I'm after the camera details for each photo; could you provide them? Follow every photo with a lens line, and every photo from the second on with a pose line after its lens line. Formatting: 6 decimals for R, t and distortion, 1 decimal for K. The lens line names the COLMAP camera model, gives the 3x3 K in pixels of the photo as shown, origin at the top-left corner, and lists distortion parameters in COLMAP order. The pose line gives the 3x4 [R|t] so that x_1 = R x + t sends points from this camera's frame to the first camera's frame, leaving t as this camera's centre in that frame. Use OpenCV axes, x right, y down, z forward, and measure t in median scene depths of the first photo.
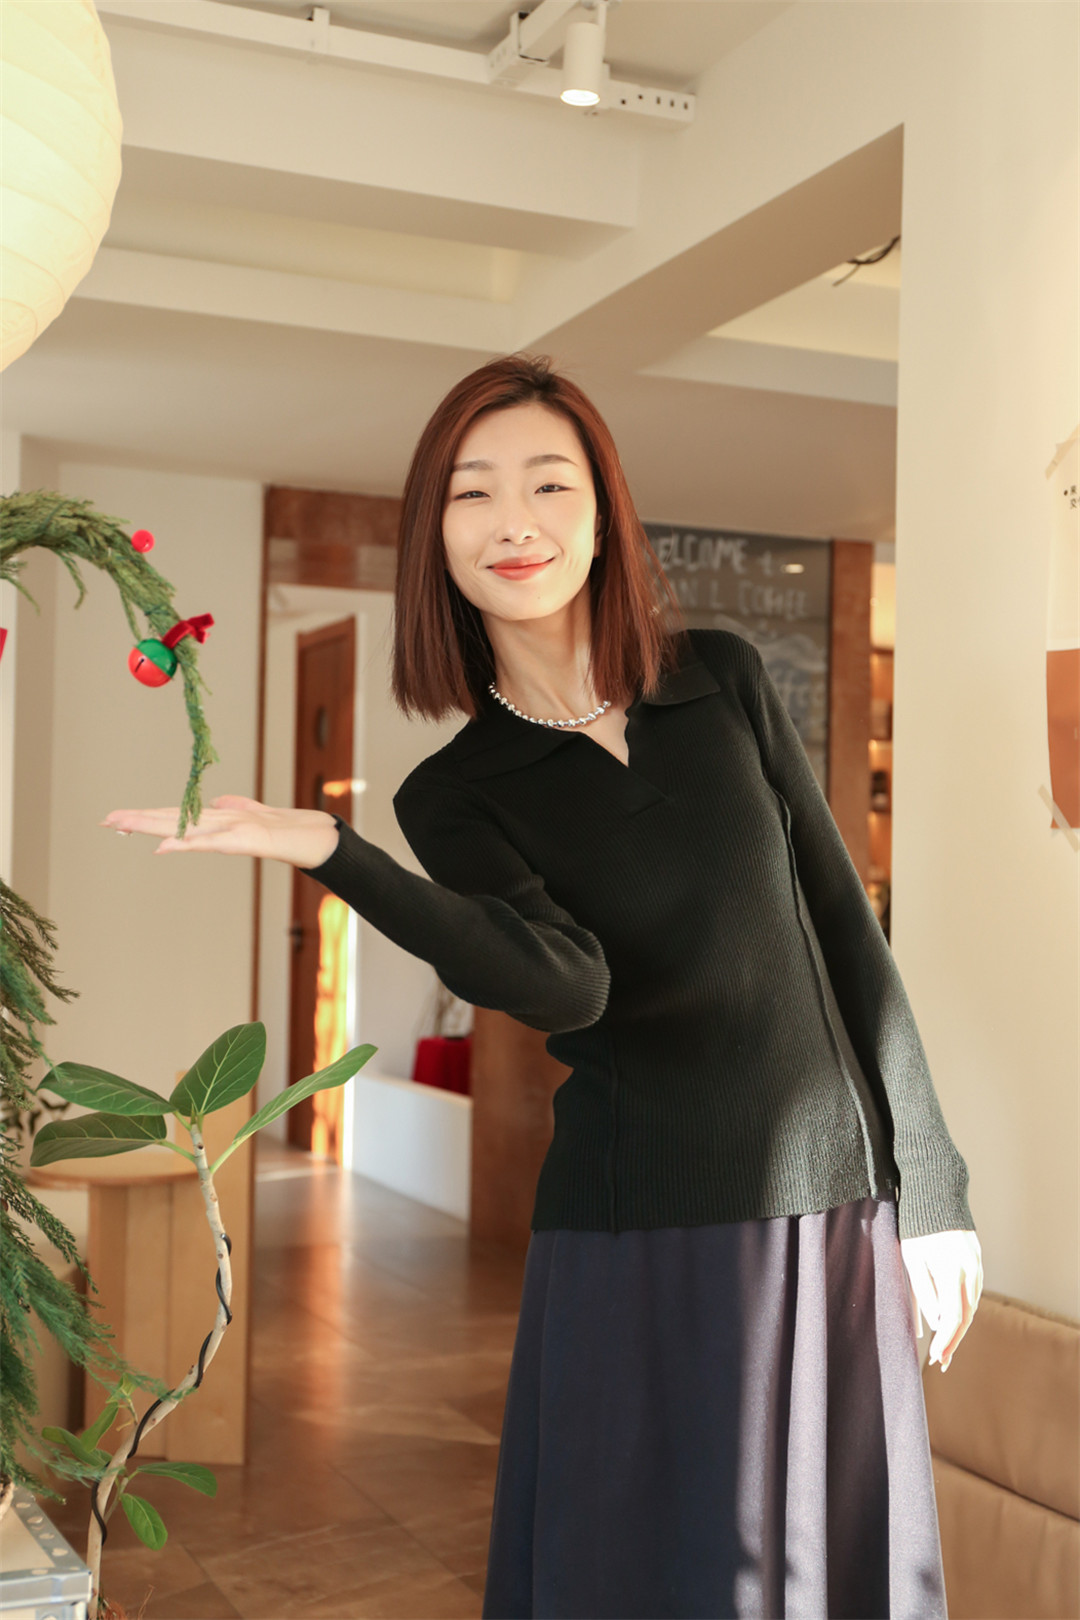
lens RADIAL K [[2072.2, 0, 540.0], [0, 2072.2, 810.0], [0, 0, 1]] dist [-0.011034, 0.033040]
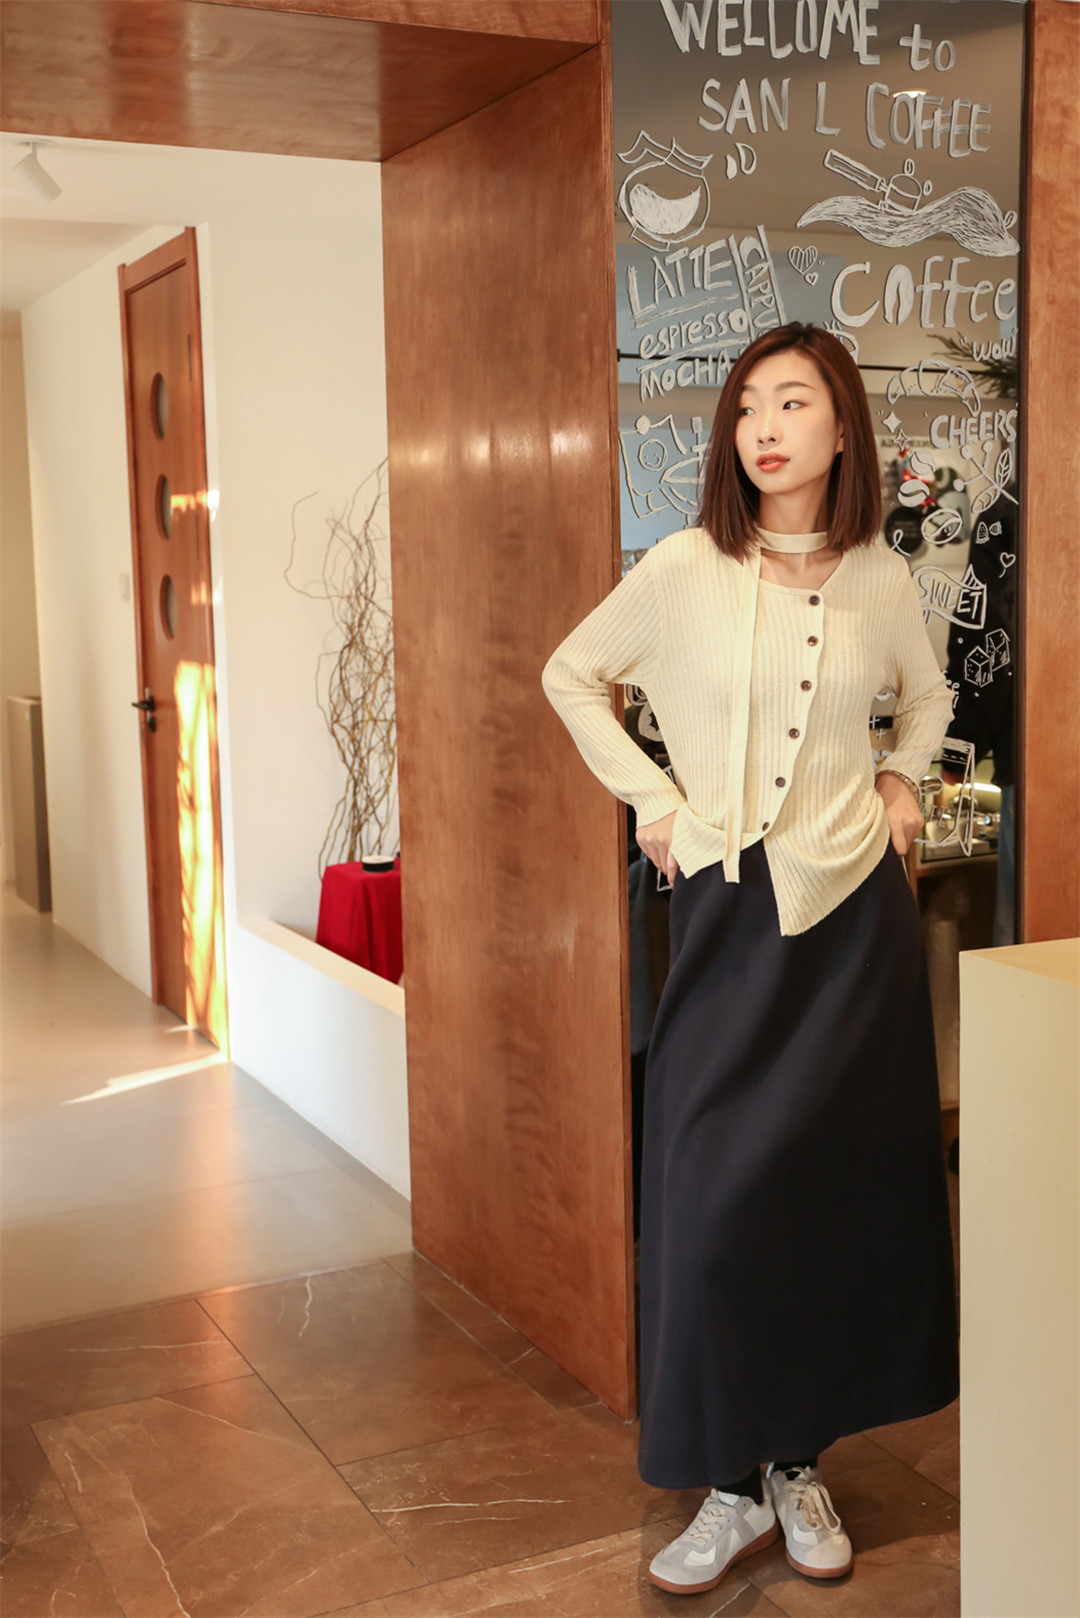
lens RADIAL K [[1935.3, 0, 540.0], [0, 1935.3, 809.0], [0, 0, 1]] dist [0.006547, 0.012056]
pose [[0.998541, -0.041969, 0.033970, -0.029418], [0.035993, 0.986362, 0.160608, -0.024438], [-0.040247, -0.159151, 0.986434, 1.220225]]
